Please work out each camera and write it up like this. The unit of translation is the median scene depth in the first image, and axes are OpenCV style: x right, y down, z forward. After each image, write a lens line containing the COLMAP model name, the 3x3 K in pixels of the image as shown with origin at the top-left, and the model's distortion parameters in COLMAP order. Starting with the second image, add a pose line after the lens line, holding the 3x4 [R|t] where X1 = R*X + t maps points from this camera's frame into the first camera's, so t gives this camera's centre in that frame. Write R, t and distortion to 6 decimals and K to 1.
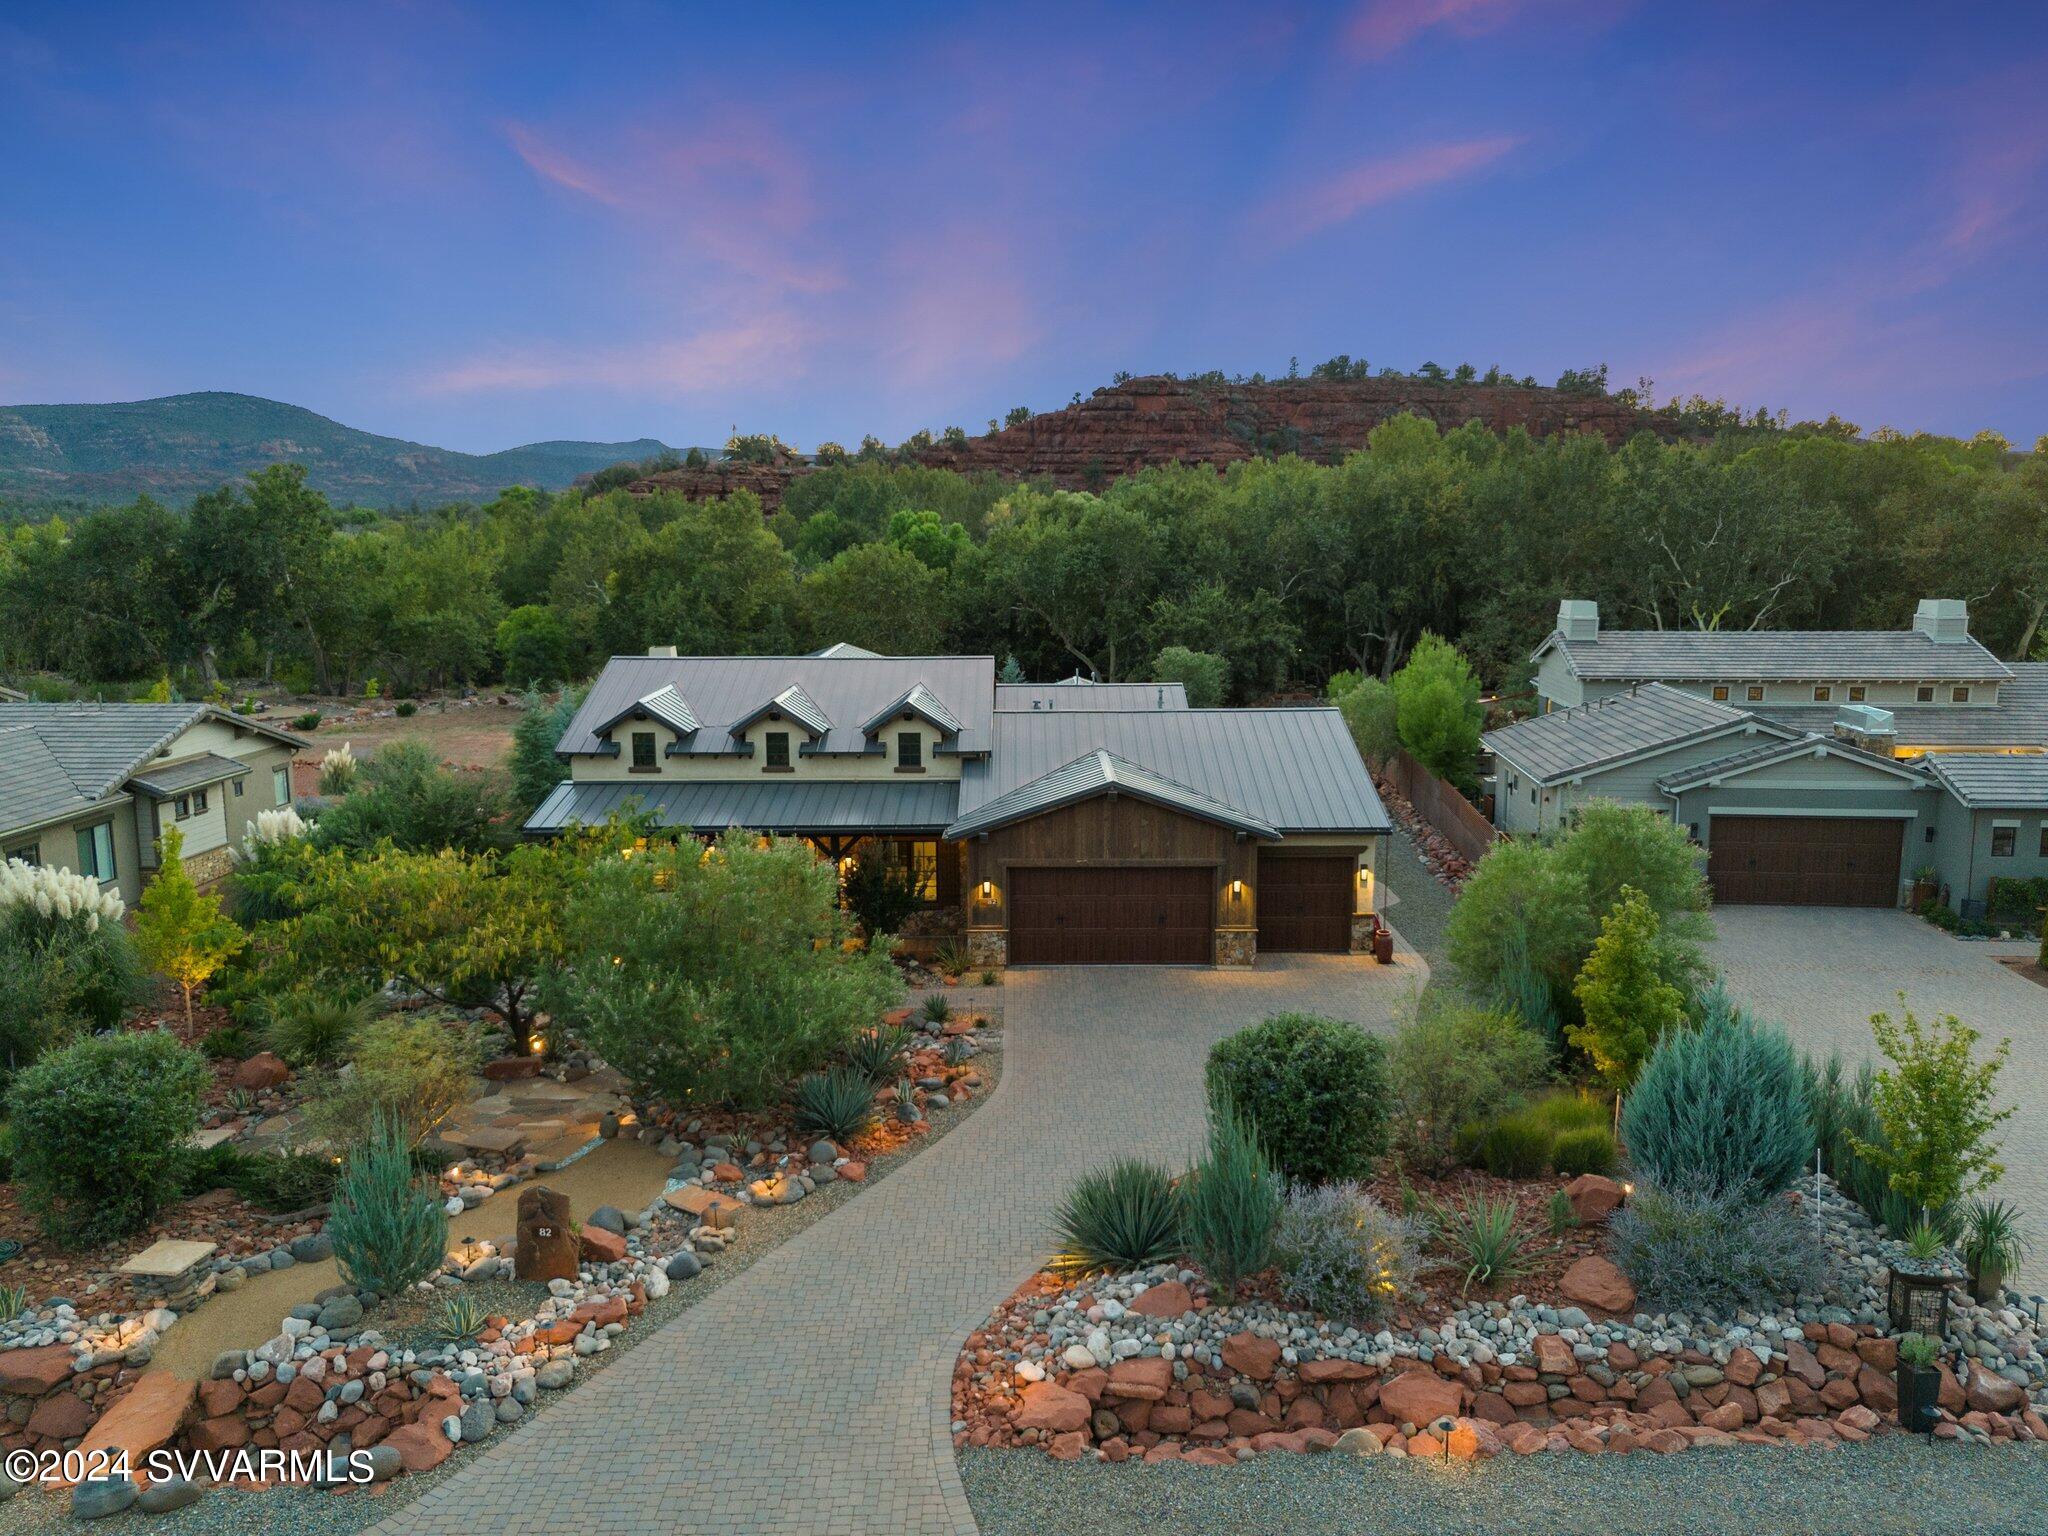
lens RADIAL K [[1529.2, 0, 1024.0], [0, 1529.2, 768.0], [0, 0, 1]] dist [0.064146, -0.053545]
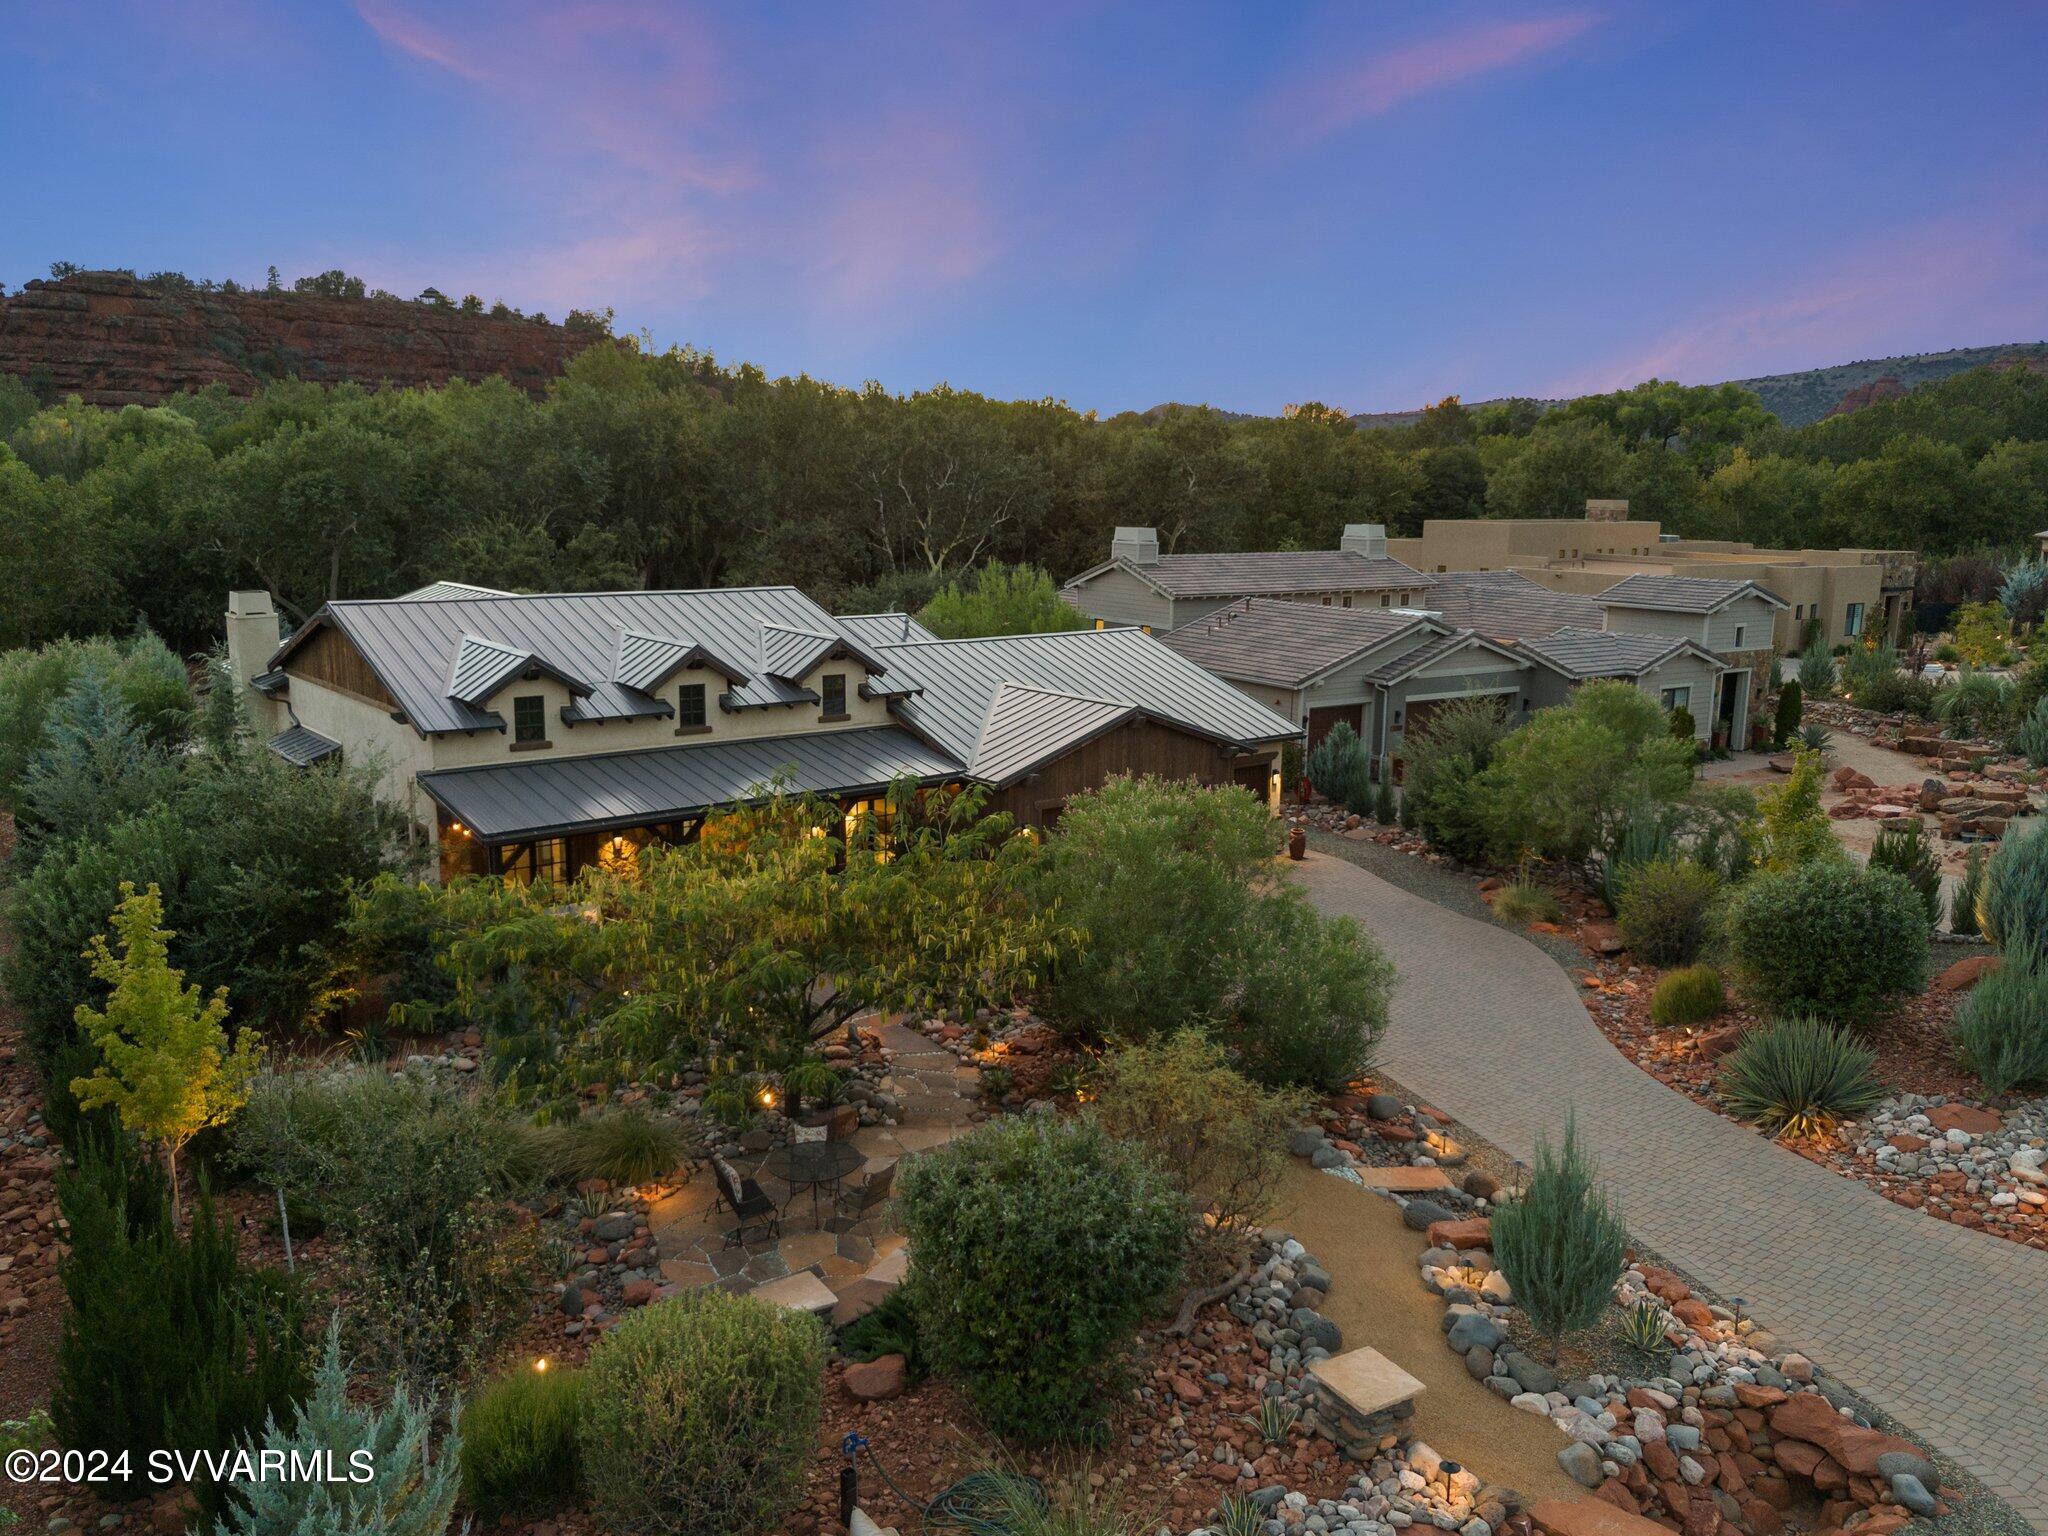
lens RADIAL K [[1565.9, 0, 1024.0], [0, 1565.9, 768.0], [0, 0, 1]] dist [0.047051, -0.027506]
pose [[0.779944, -0.099092, 0.617955, -0.193744], [0.080995, 0.995064, 0.057337, -0.004591], [-0.620587, 0.005332, 0.784120, 0.091209]]
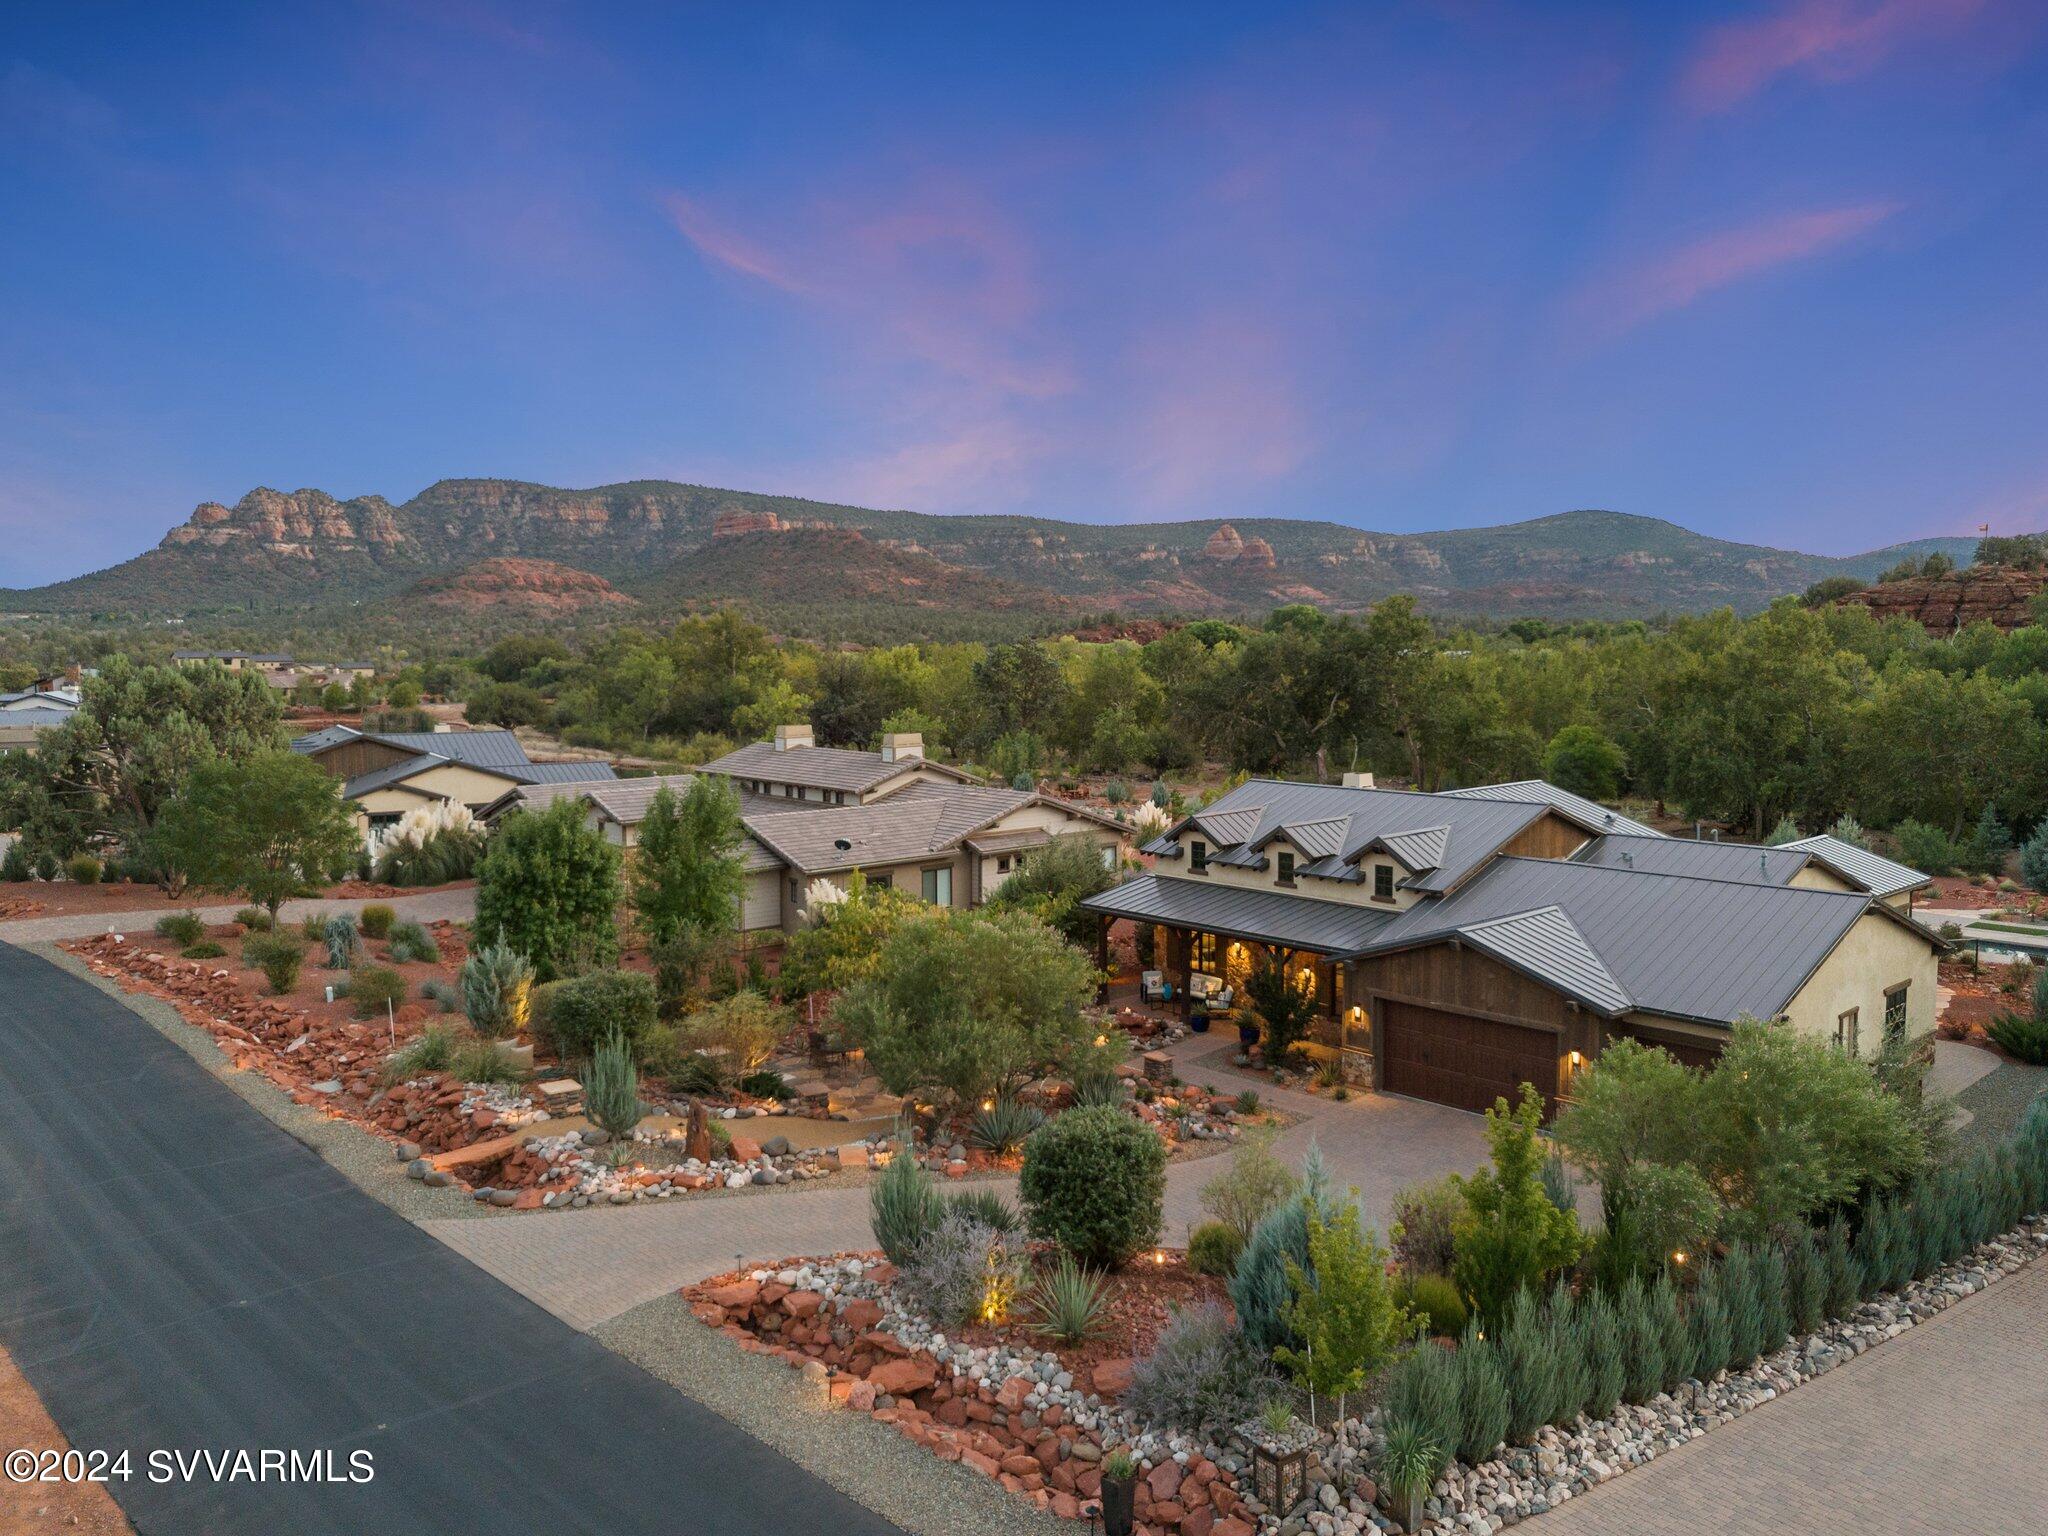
lens RADIAL K [[1544.2, 0, 1024.0], [0, 1544.2, 768.0], [0, 0, 1]] dist [0.072159, -0.077931]
pose [[0.678960, 0.063664, -0.731410, 0.201091], [-0.113281, 0.993387, -0.018691, -0.015415], [0.725383, 0.095545, 0.681682, 0.018430]]
